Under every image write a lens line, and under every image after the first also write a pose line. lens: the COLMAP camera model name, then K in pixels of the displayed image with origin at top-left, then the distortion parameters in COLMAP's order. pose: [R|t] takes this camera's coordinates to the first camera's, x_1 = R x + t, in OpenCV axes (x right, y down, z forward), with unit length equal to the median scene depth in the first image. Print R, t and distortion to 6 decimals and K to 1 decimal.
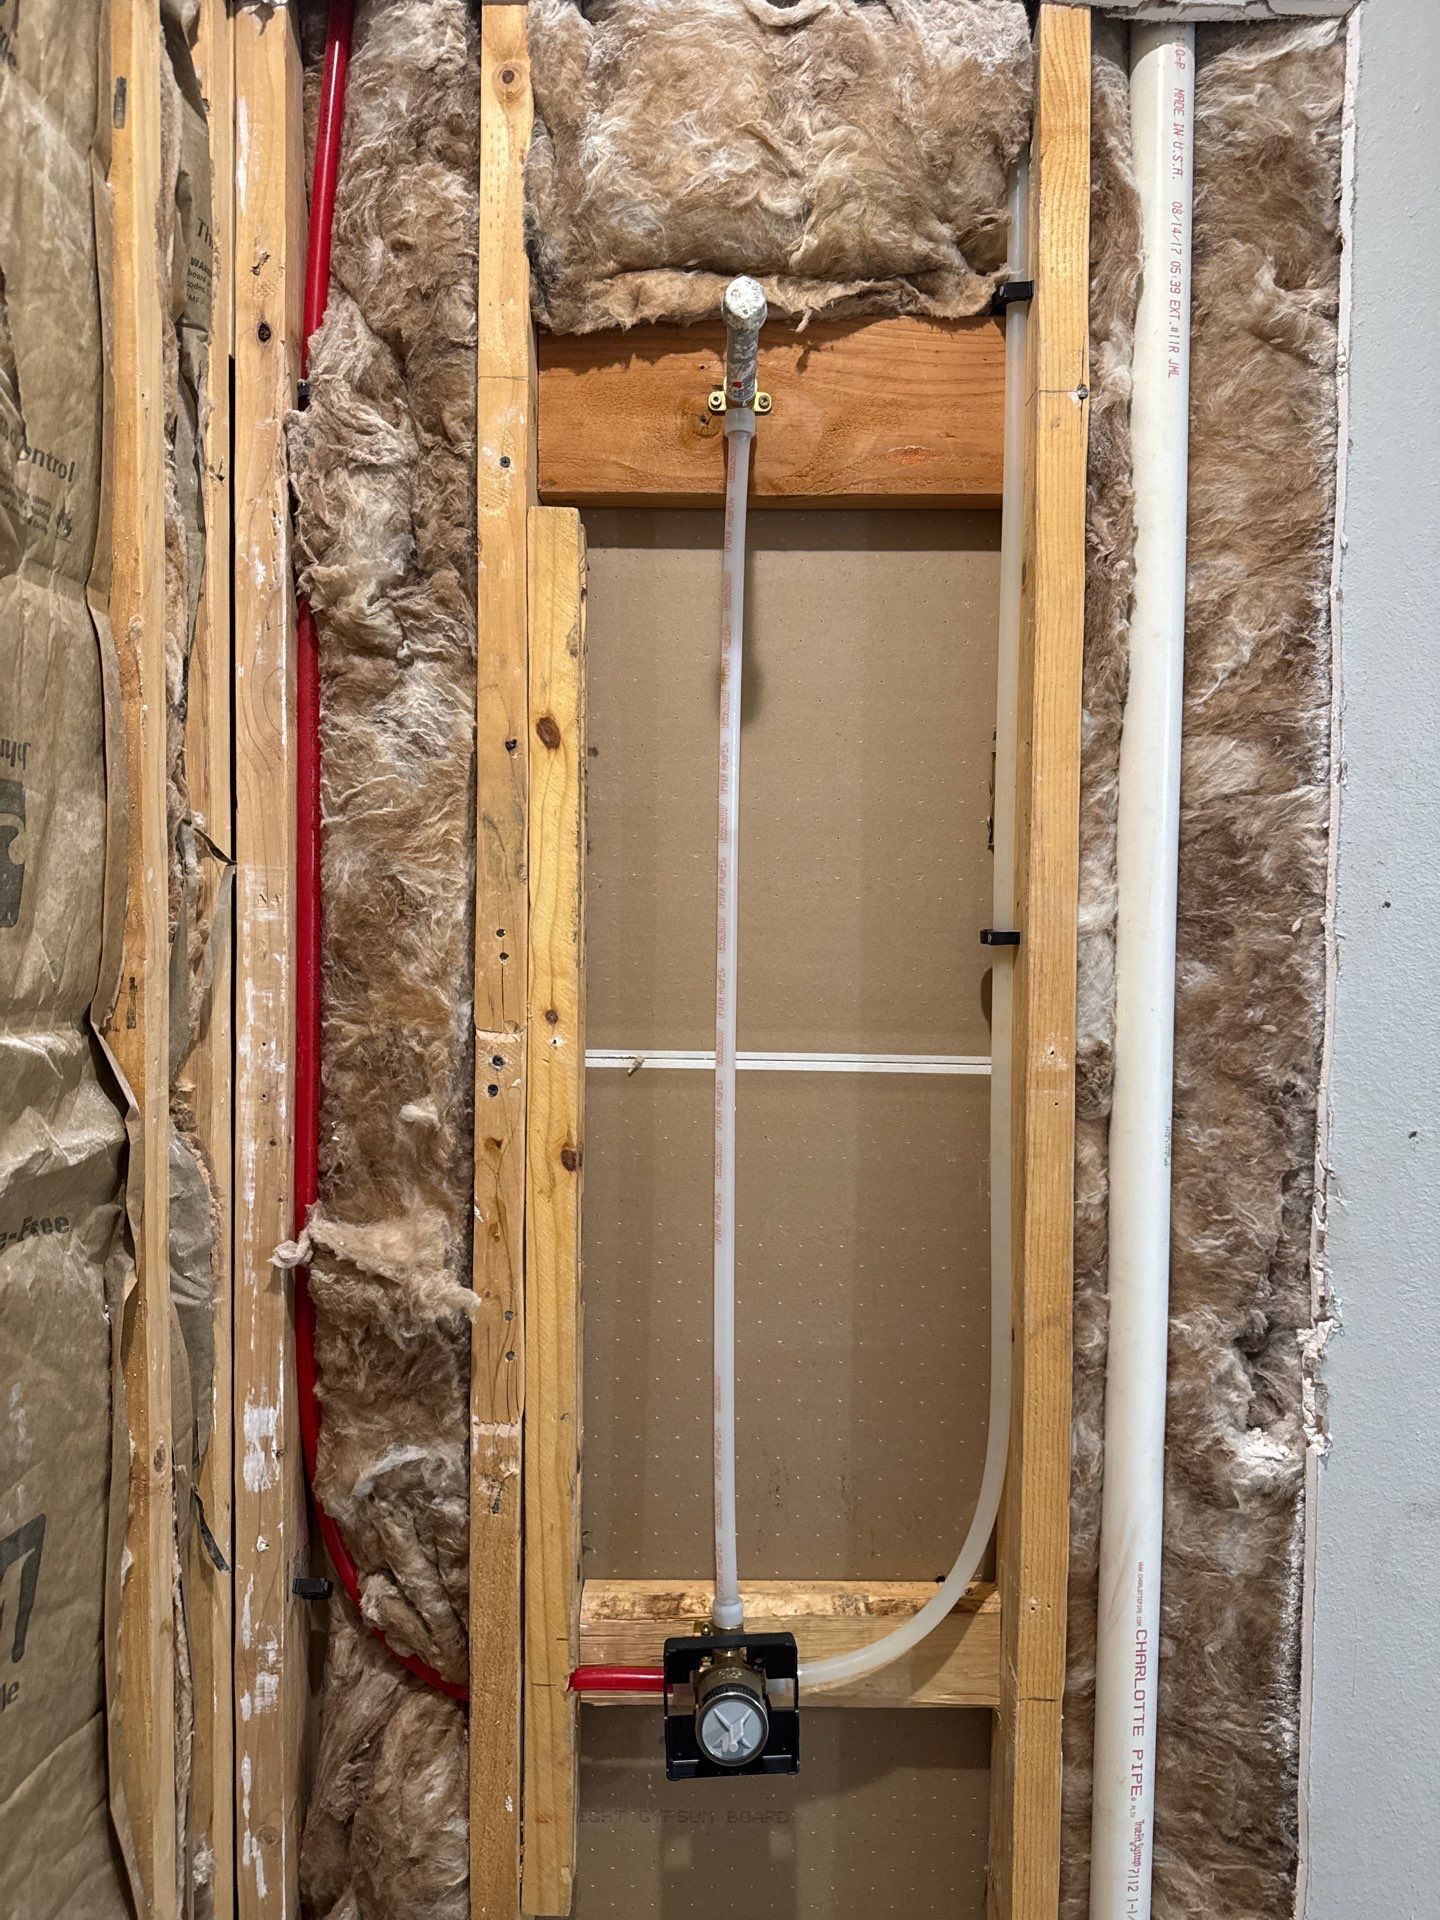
lens RADIAL K [[1354.6, 0, 719.9], [0, 1354.6, 960.9], [0, 0, 1]] dist [0.002357, 0.000277]
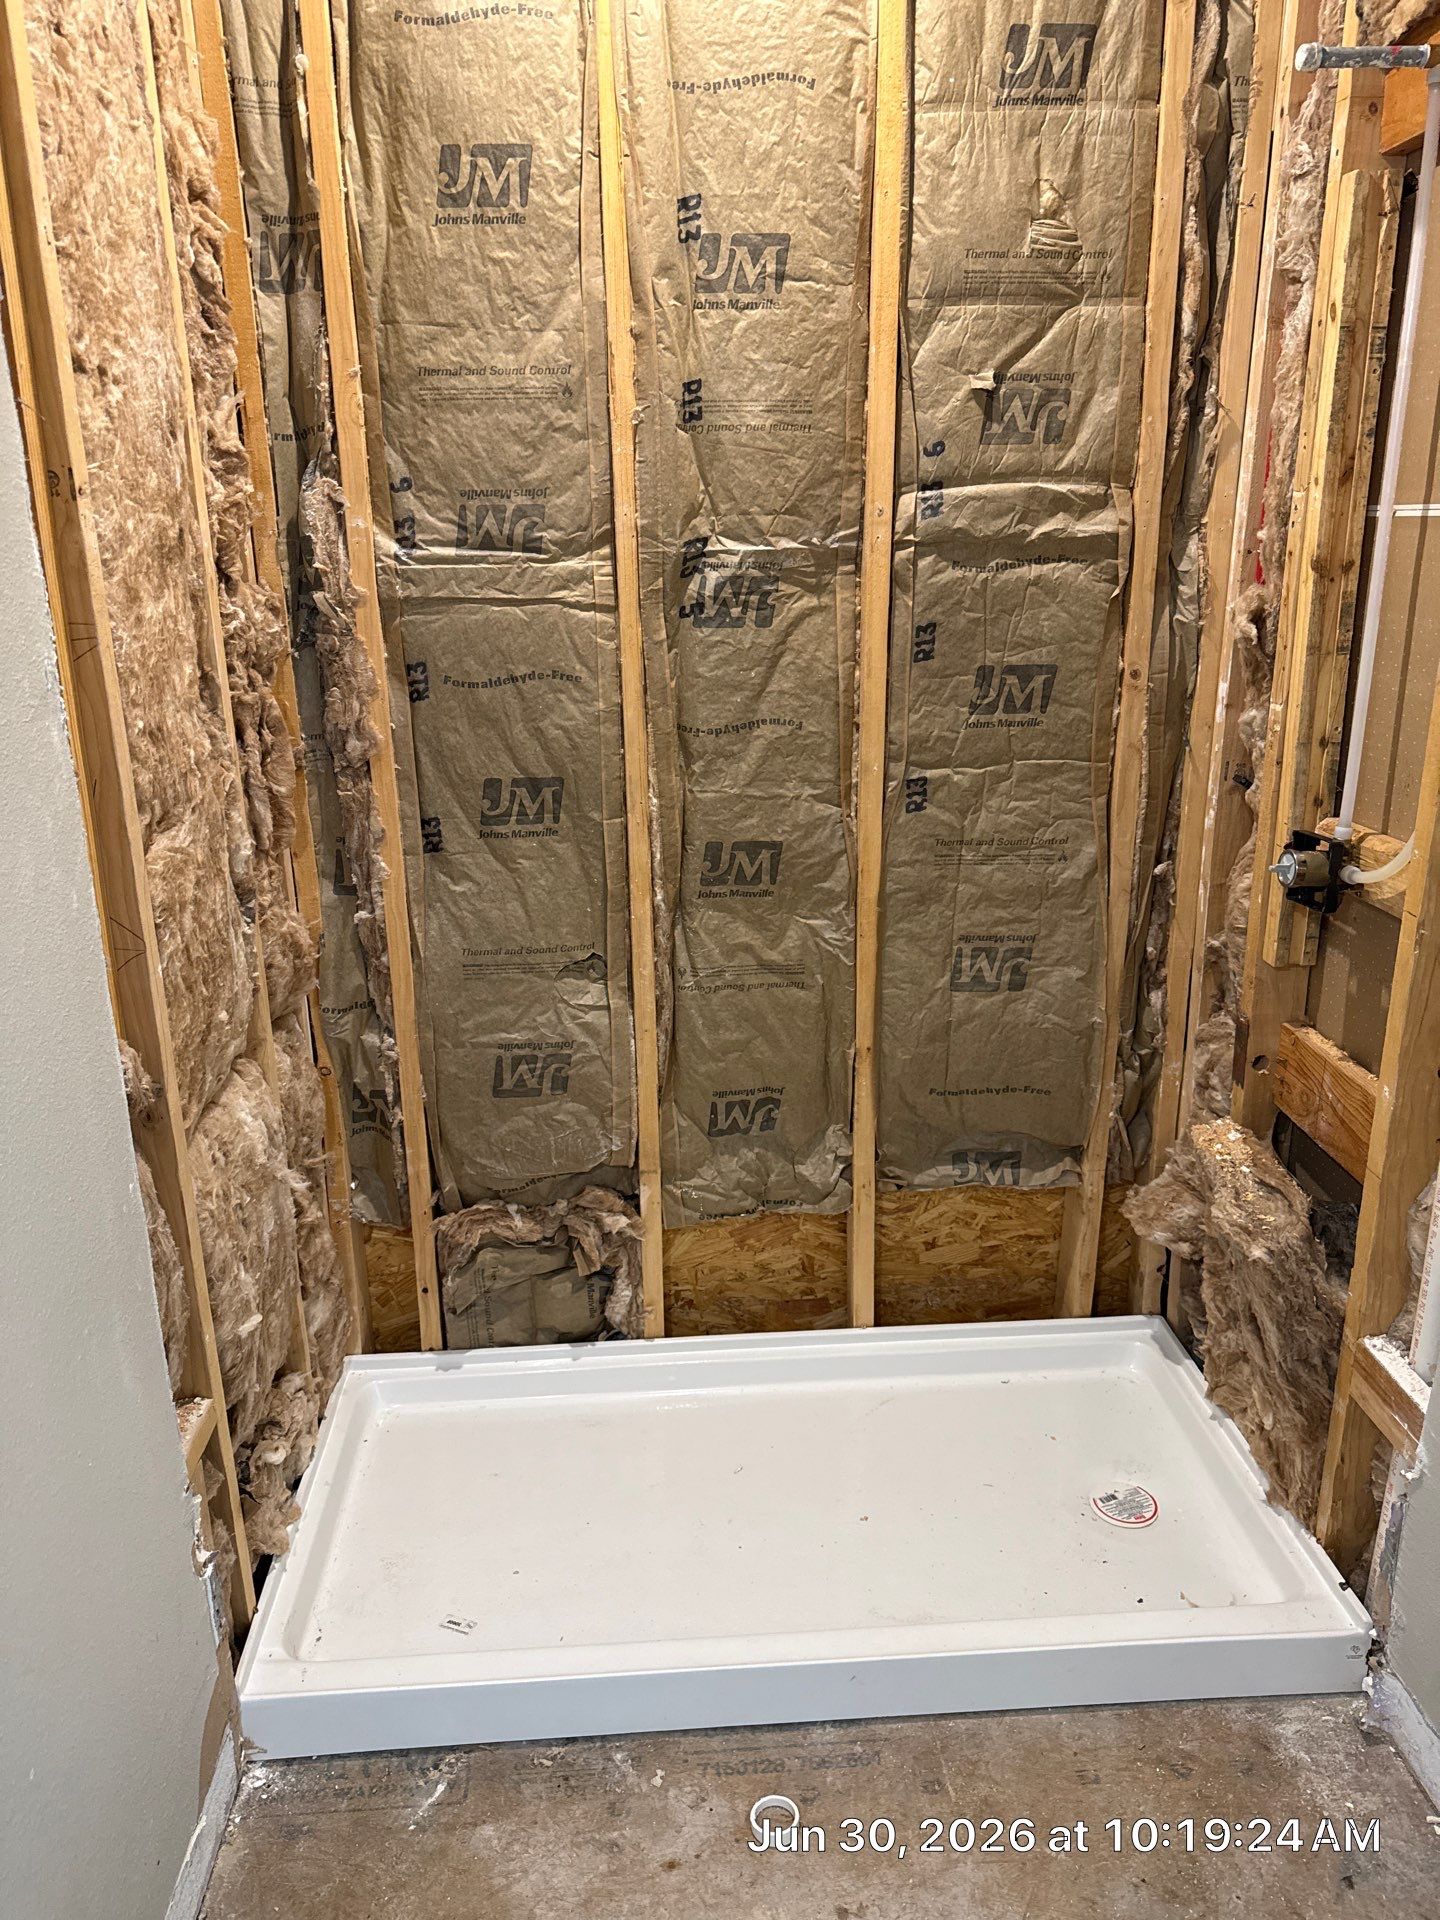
lens RADIAL K [[1354.6, 0, 720.5], [0, 1354.6, 957.0], [0, 0, 1]] dist [0.002357, 0.000277]
pose [[0.085050, 0.294297, -0.951922, 1.733632], [-0.017792, 0.955680, 0.293869, 0.132494], [0.996218, -0.008057, 0.086517, 0.035035]]
